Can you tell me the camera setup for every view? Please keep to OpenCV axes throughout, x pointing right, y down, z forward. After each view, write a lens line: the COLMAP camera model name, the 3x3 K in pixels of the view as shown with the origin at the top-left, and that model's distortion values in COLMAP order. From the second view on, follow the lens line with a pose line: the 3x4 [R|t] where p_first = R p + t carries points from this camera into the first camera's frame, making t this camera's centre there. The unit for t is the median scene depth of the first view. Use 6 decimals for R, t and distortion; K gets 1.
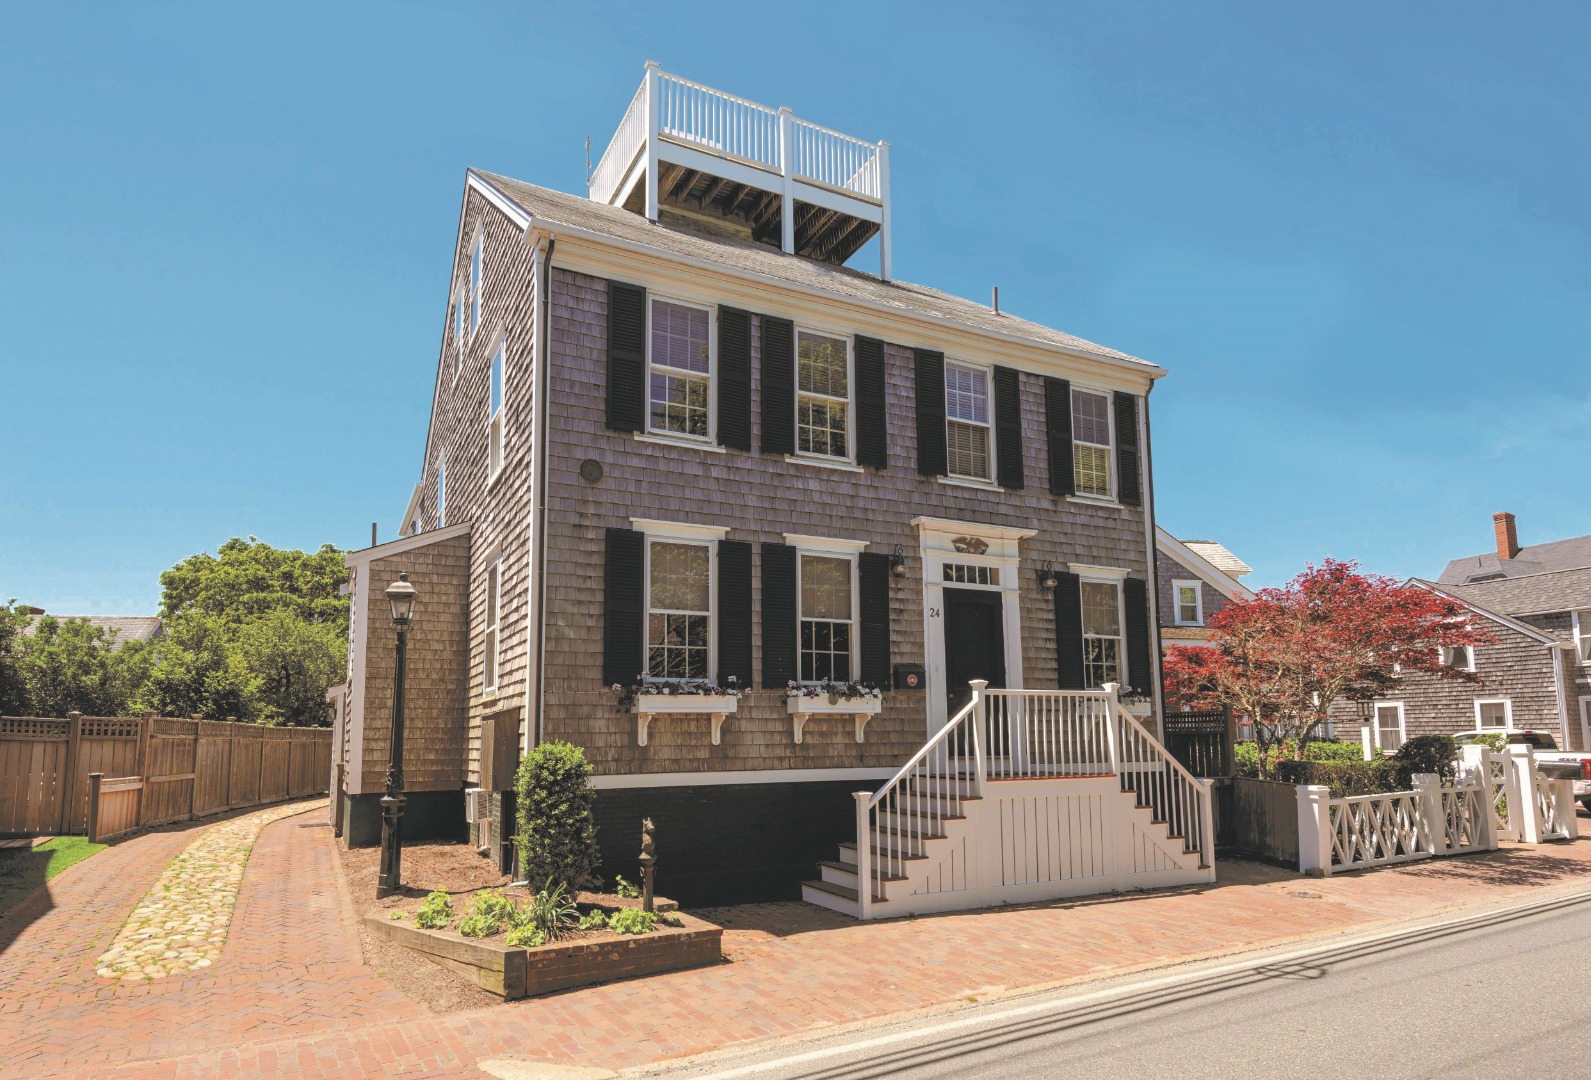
lens RADIAL K [[1140.4, 0, 795.5], [0, 1140.4, 540.0], [0, 0, 1]] dist [0.033956, -0.095353]
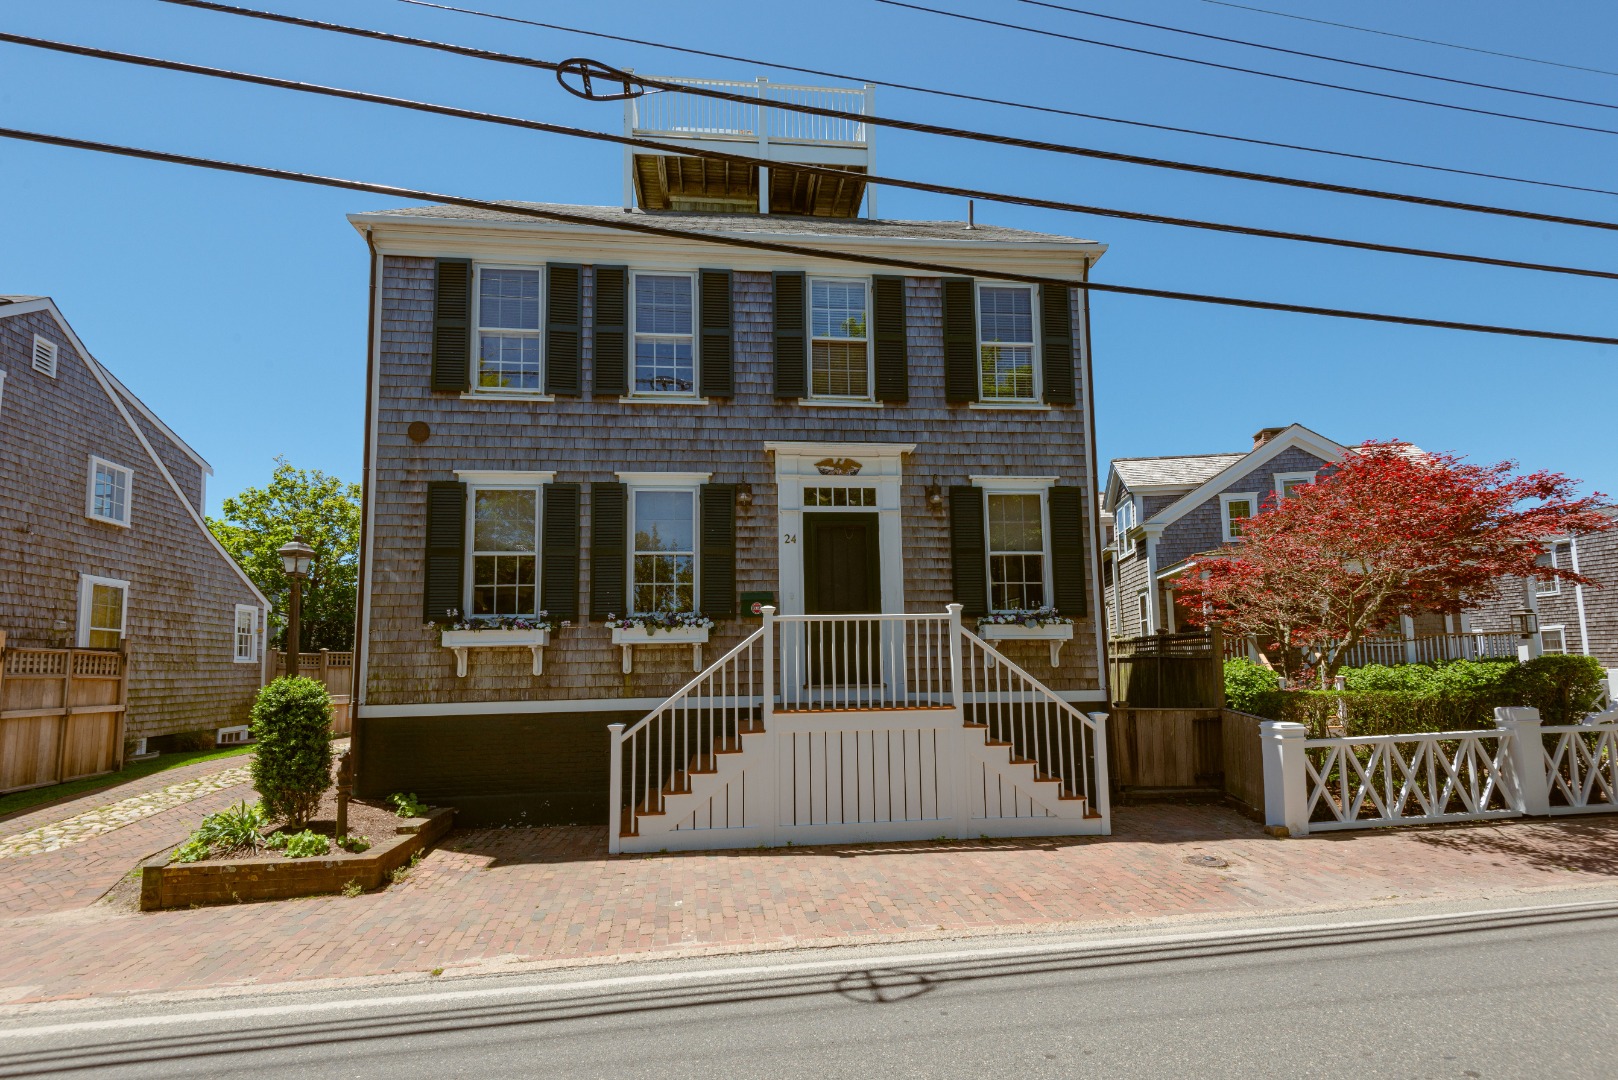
lens RADIAL K [[872.6, 0, 809.0], [0, 872.6, 540.0], [0, 0, 1]] dist [0.037330, -0.045774]
pose [[0.903391, -0.065048, -0.423856, 0.461940], [0.081987, 0.996394, 0.021831, 0.050709], [0.420907, -0.054472, 0.905467, 0.336169]]
